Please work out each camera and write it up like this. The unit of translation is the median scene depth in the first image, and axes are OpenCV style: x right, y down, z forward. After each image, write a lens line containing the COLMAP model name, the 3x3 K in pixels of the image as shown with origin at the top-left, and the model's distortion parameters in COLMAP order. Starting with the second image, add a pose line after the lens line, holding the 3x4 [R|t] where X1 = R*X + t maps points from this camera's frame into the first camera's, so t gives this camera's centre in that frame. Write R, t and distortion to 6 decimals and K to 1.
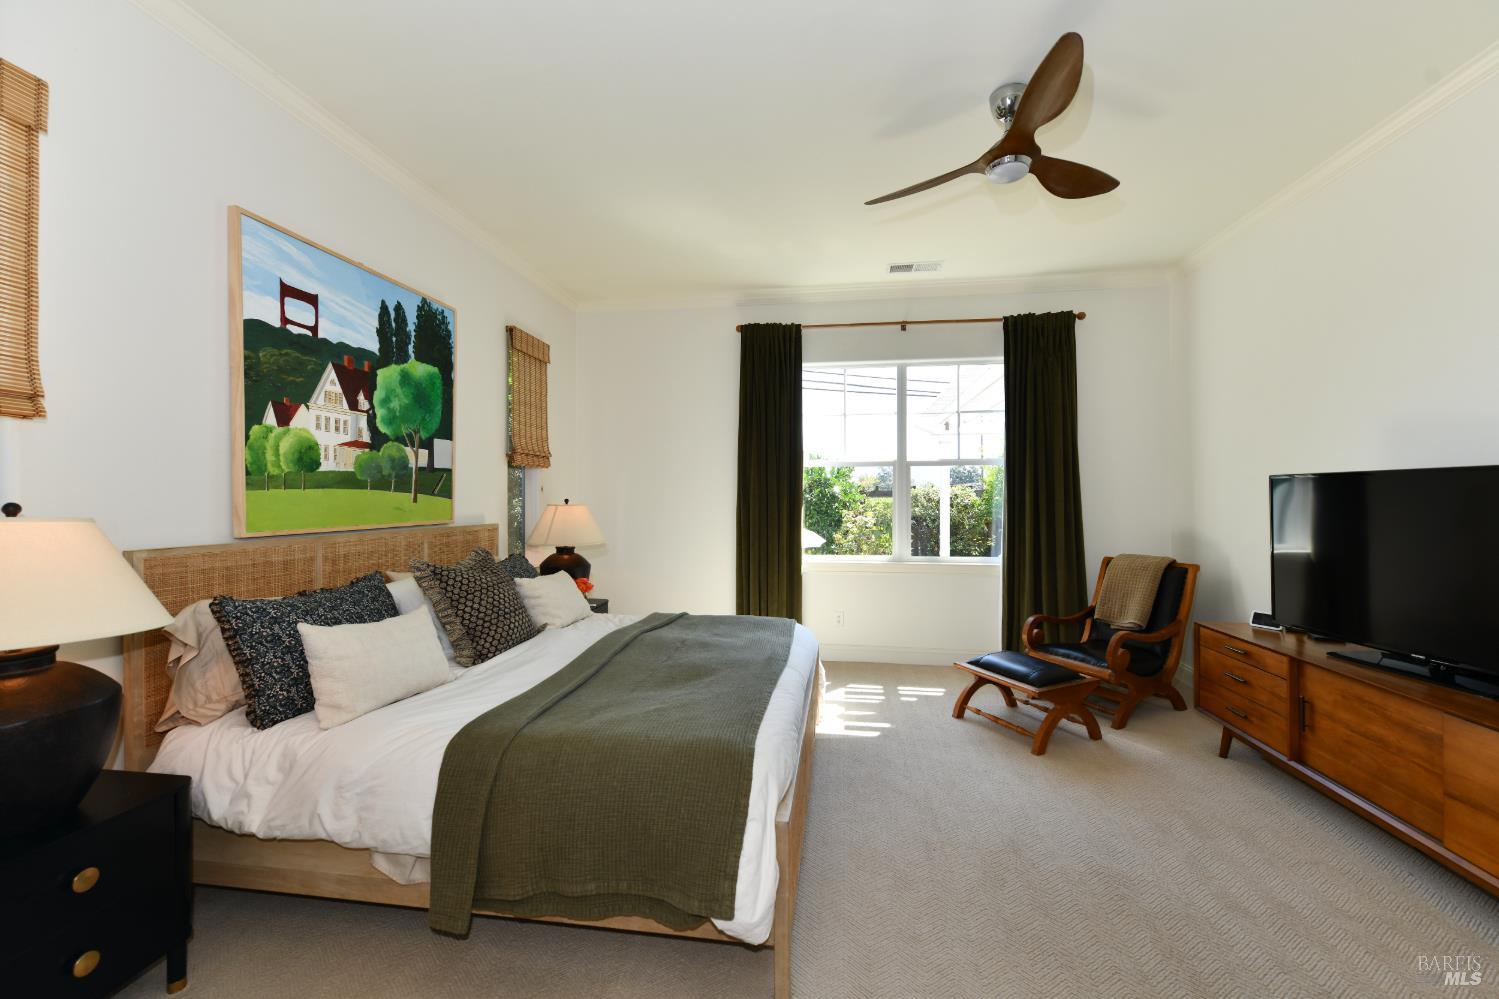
lens RADIAL K [[594.6, 0, 749.5], [0, 594.6, 499.5], [0, 0, 1]] dist [0.001688, 0.000060]
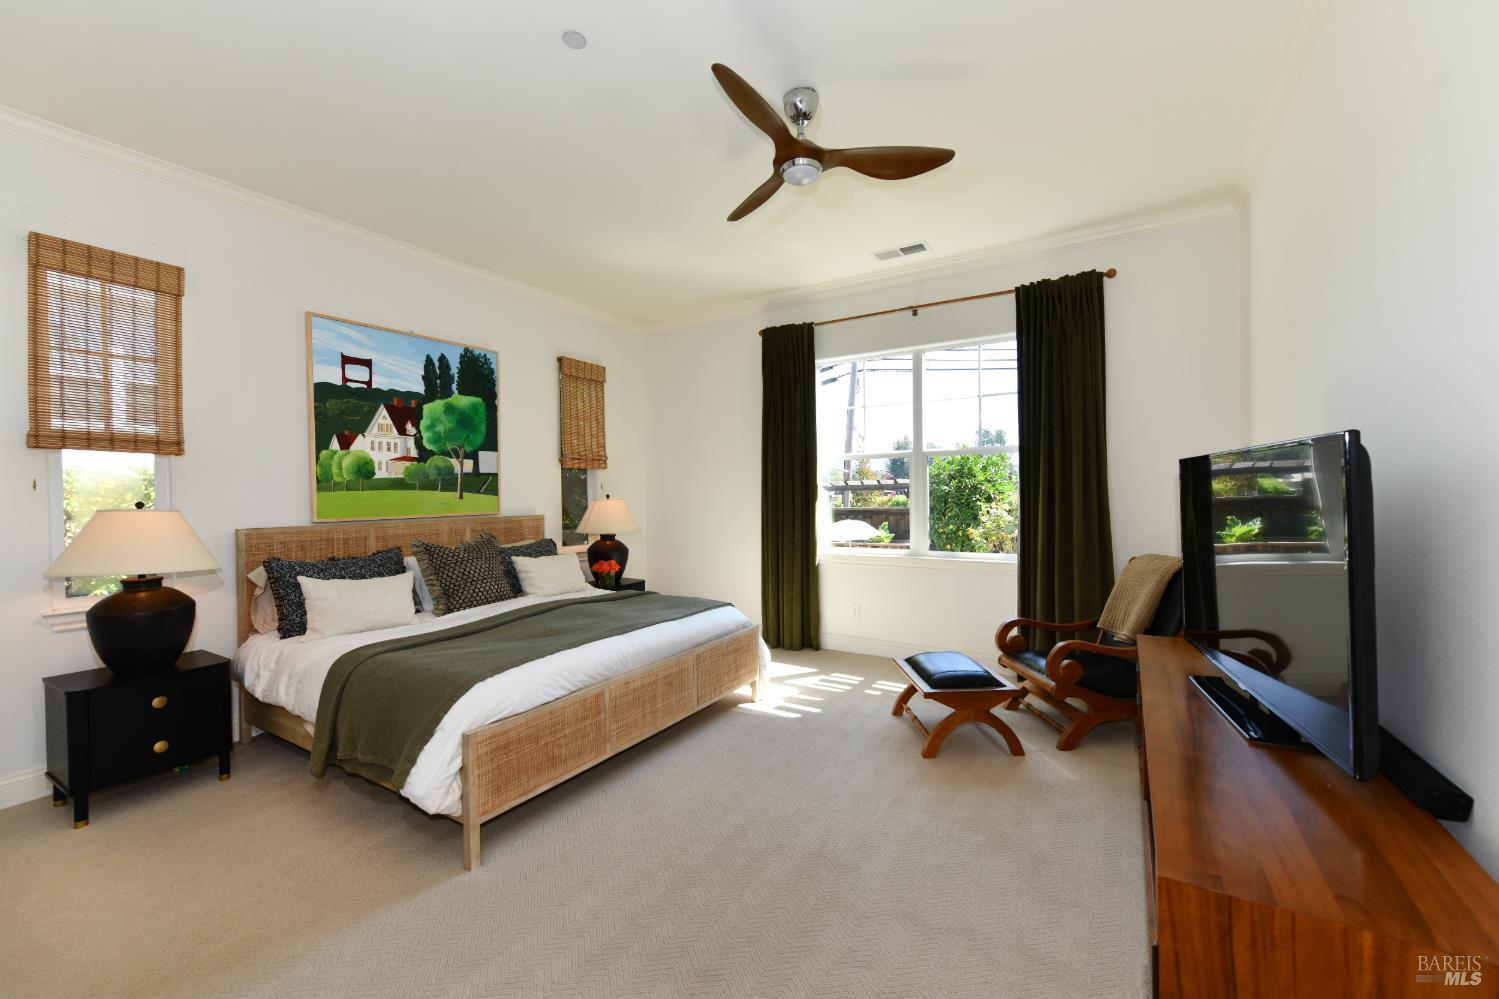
lens RADIAL K [[594.6, 0, 749.5], [0, 594.6, 499.5], [0, 0, 1]] dist [0.001688, 0.000060]
pose [[0.917070, -0.006712, -0.398669, 0.624572], [0.011597, 0.999884, 0.009844, 0.000787], [0.398557, -0.013652, 0.917042, 0.012332]]
